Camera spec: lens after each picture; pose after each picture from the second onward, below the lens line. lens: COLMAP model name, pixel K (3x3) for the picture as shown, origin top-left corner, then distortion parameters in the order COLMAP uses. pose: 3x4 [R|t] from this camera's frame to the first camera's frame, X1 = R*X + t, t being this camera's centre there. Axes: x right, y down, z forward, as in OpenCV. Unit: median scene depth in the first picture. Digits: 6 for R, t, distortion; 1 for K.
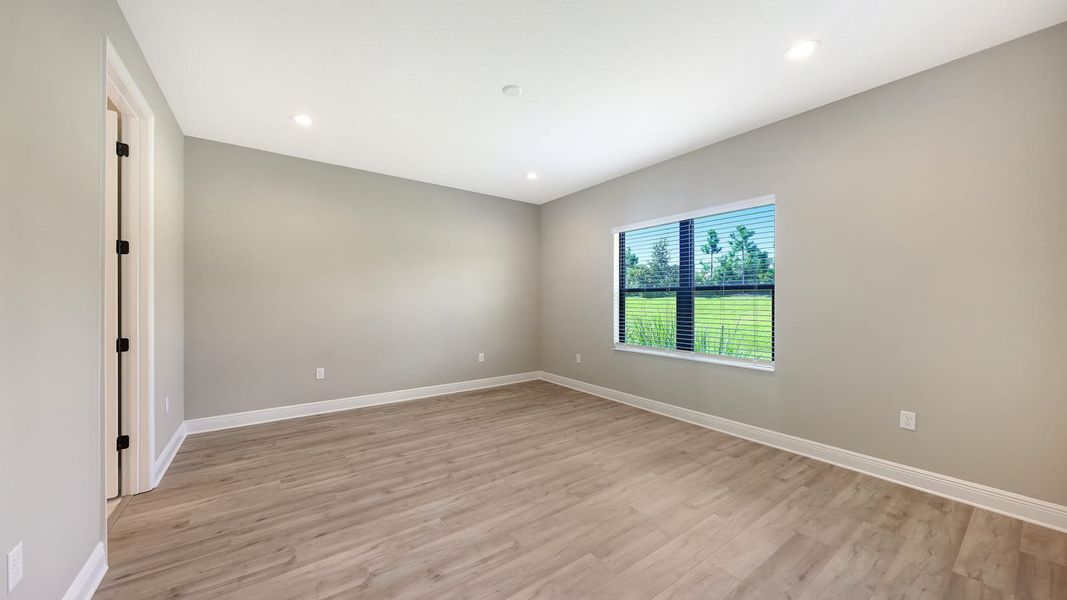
lens RADIAL K [[372.0, 0, 527.5], [0, 372.0, 307.8], [0, 0, 1]] dist [0.002622, -0.001521]
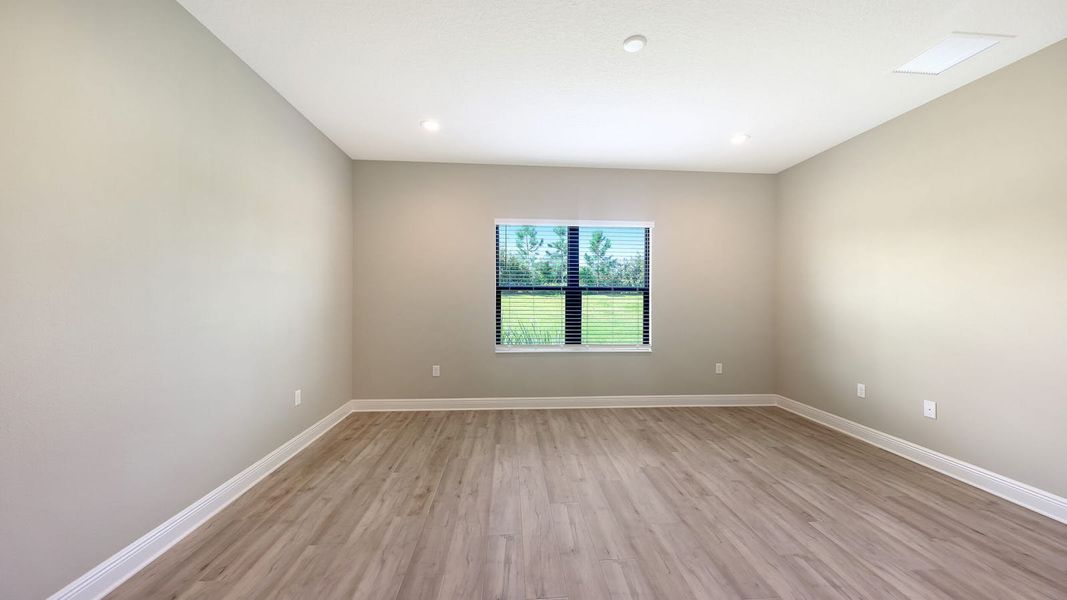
lens RADIAL K [[372.0, 0, 543.2], [0, 372.0, 302.2], [0, 0, 1]] dist [0.002622, -0.001521]
pose [[0.514747, -0.007500, 0.857309, -0.581294], [0.013098, 0.999914, 0.000883, -0.012942], [-0.857242, 0.010775, 0.514801, 0.524060]]
